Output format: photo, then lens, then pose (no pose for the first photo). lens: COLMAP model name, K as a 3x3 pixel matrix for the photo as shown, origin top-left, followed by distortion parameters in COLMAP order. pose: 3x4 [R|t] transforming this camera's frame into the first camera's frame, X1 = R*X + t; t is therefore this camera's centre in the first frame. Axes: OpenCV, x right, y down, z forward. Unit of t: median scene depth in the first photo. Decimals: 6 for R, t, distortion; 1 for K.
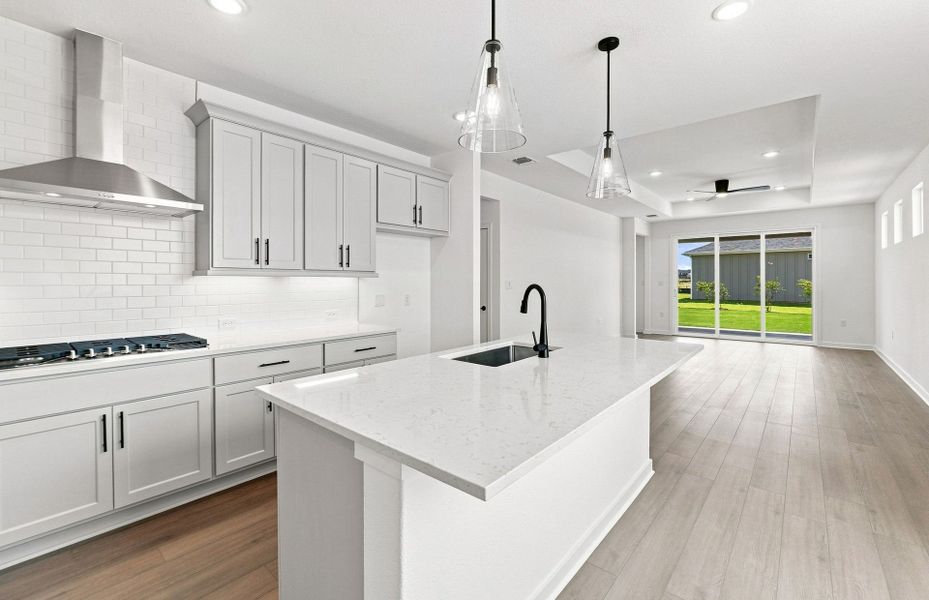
lens RADIAL K [[393.1, 0, 470.5], [0, 393.1, 281.1], [0, 0, 1]] dist [-0.000888, 0.000577]
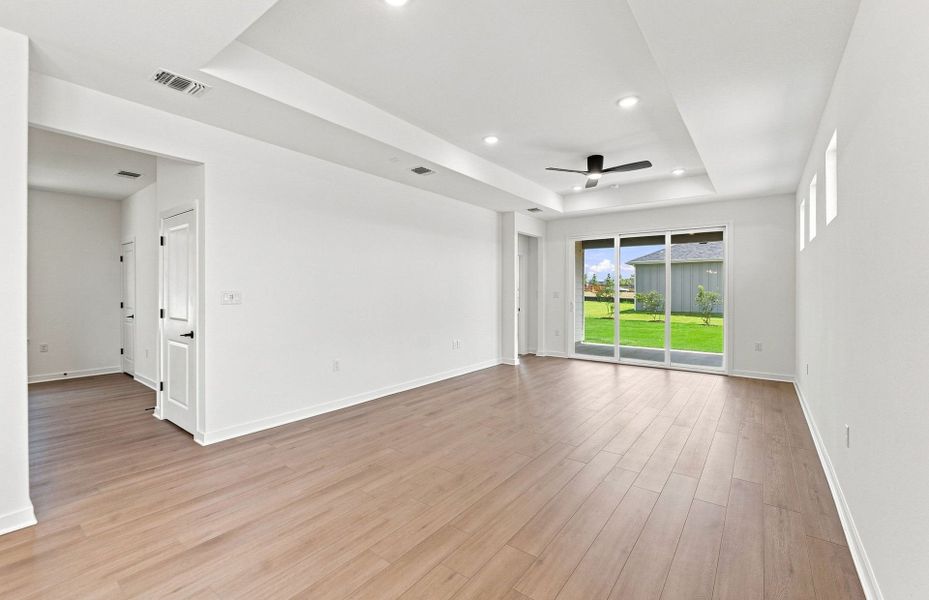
lens RADIAL K [[393.1, 0, 478.6], [0, 393.1, 291.7], [0, 0, 1]] dist [-0.000888, 0.000577]
pose [[0.996686, 0.001543, 0.081335, 0.612227], [-0.001819, 0.999993, 0.003311, -0.008568], [-0.081329, -0.003448, 0.996681, 0.479800]]
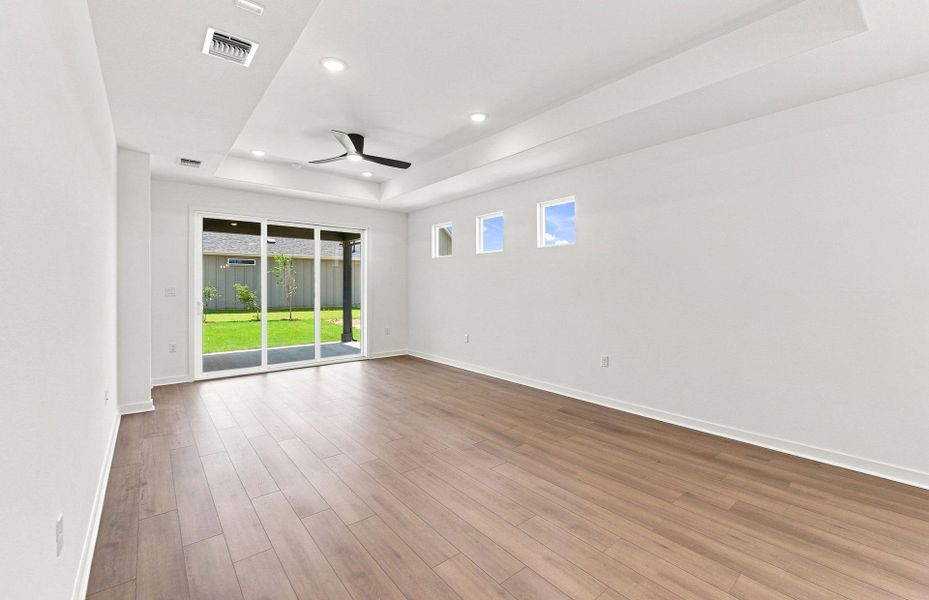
lens RADIAL K [[393.1, 0, 458.3], [0, 393.1, 295.4], [0, 0, 1]] dist [-0.000888, 0.000577]
pose [[0.195478, -0.022565, 0.980448, 0.050346], [-0.002435, 0.999721, 0.023495, -0.011290], [-0.980705, -0.006980, 0.195369, 1.185062]]
